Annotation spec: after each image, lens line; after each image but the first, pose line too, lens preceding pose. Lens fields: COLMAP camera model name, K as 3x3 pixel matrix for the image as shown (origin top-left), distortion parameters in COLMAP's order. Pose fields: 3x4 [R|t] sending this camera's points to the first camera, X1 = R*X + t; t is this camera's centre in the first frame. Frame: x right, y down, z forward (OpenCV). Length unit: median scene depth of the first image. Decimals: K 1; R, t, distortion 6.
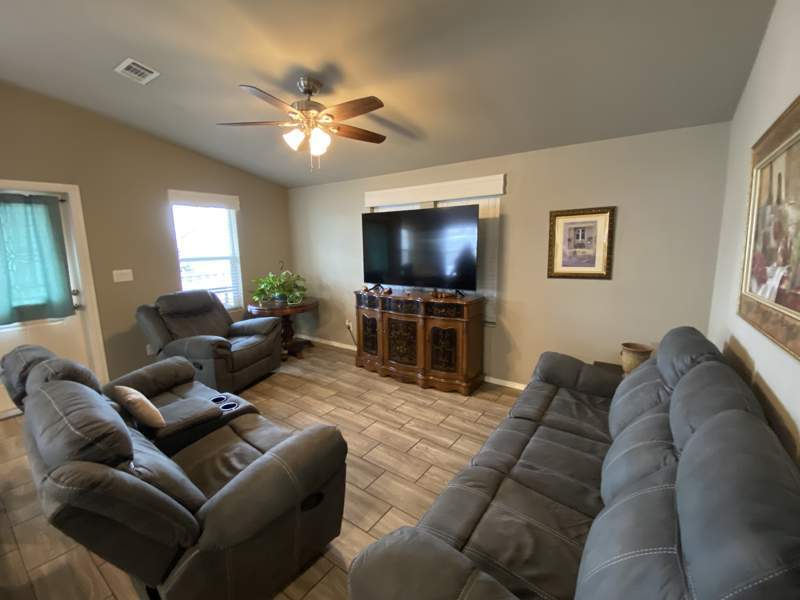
lens RADIAL K [[345.9, 0, 399.9], [0, 345.9, 298.6], [0, 0, 1]] dist [0.025768, -0.022935]
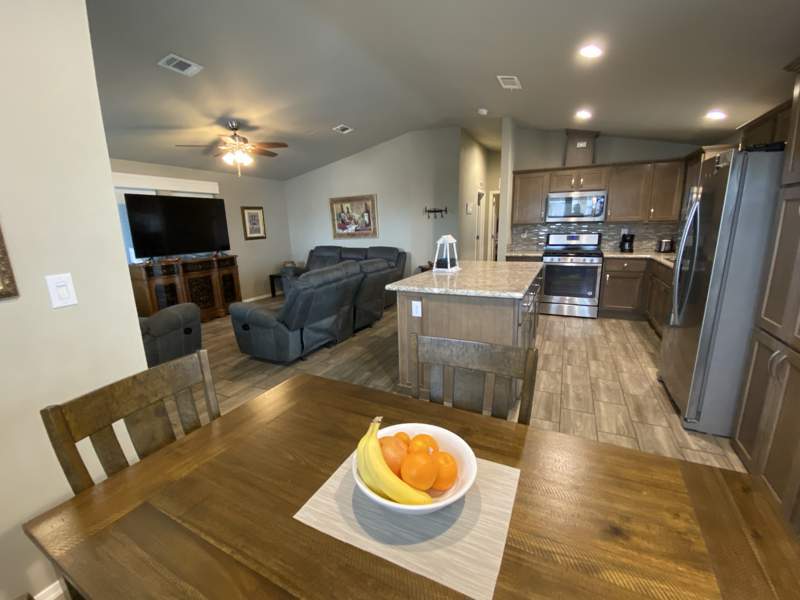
lens RADIAL K [[345.9, 0, 399.9], [0, 345.9, 298.6], [0, 0, 1]] dist [0.025768, -0.022935]
pose [[-0.190028, -0.190644, 0.963091, -1.742630], [0.181283, 0.957284, 0.225264, -0.028227], [-0.964897, 0.217398, -0.147351, 0.511760]]
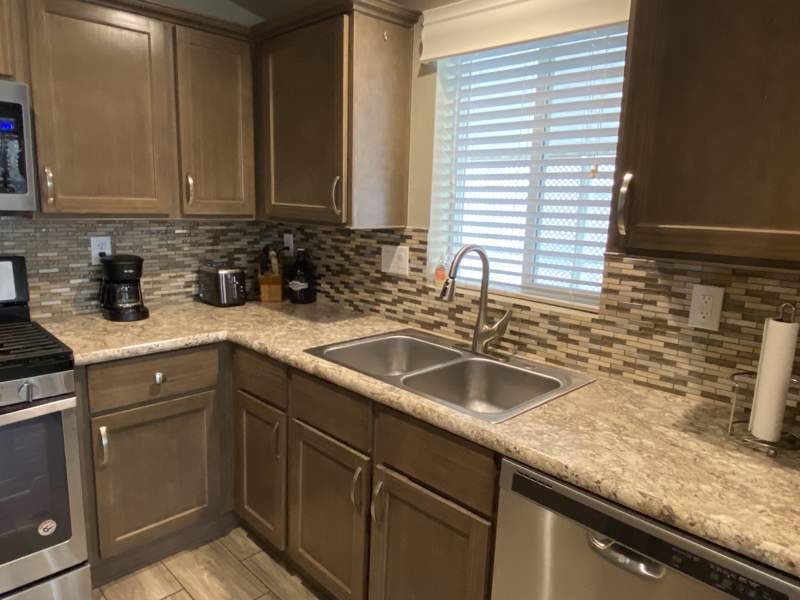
lens RADIAL K [[537.3, 0, 405.4], [0, 537.3, 300.0], [0, 0, 1]] dist [0.092543, -0.109084]
pose [[-0.989537, -0.051436, 0.134800, -0.825245], [-0.003645, 0.942908, 0.333033, 0.049627], [-0.144234, 0.329057, -0.933230, -0.152016]]
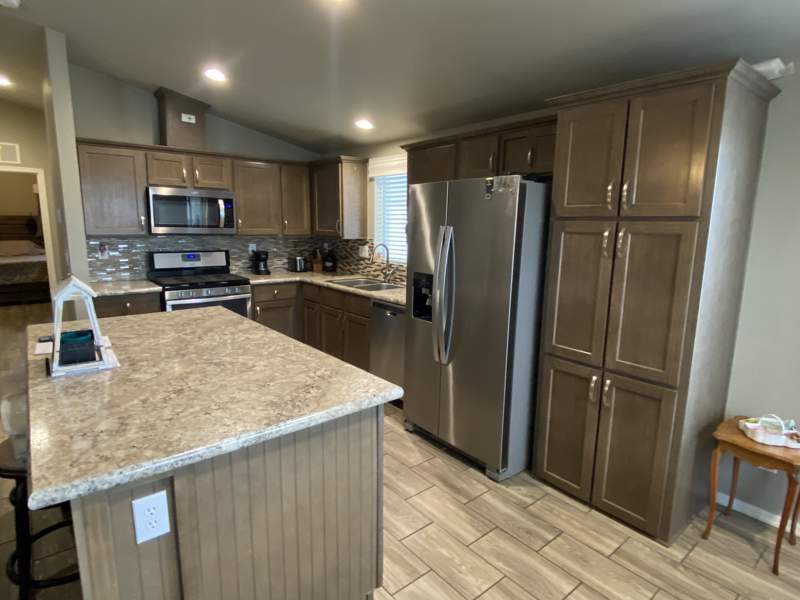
lens RADIAL K [[445.7, 0, 402.9], [0, 445.7, 300.0], [0, 0, 1]] dist [0.057295, -0.065918]
pose [[-0.970992, -0.047453, 0.234357, -1.212819], [0.030353, 0.947720, 0.317656, -0.083880], [-0.237179, 0.315555, -0.918788, 0.586874]]
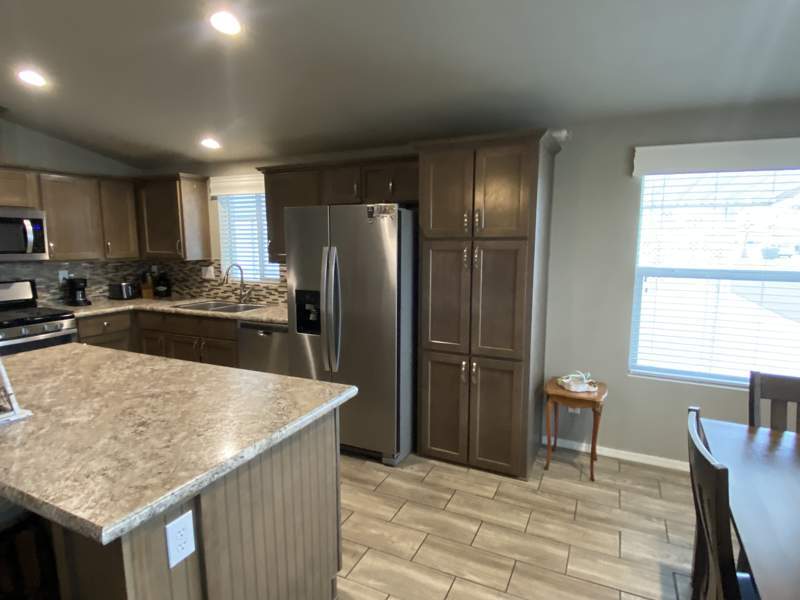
lens RADIAL K [[445.7, 0, 402.9], [0, 445.7, 300.0], [0, 0, 1]] dist [0.057295, -0.065918]
pose [[-0.980660, 0.035380, -0.192497, -1.051111], [-0.021625, 0.957917, 0.286228, -0.108991], [0.194523, 0.284855, -0.938626, 0.687315]]
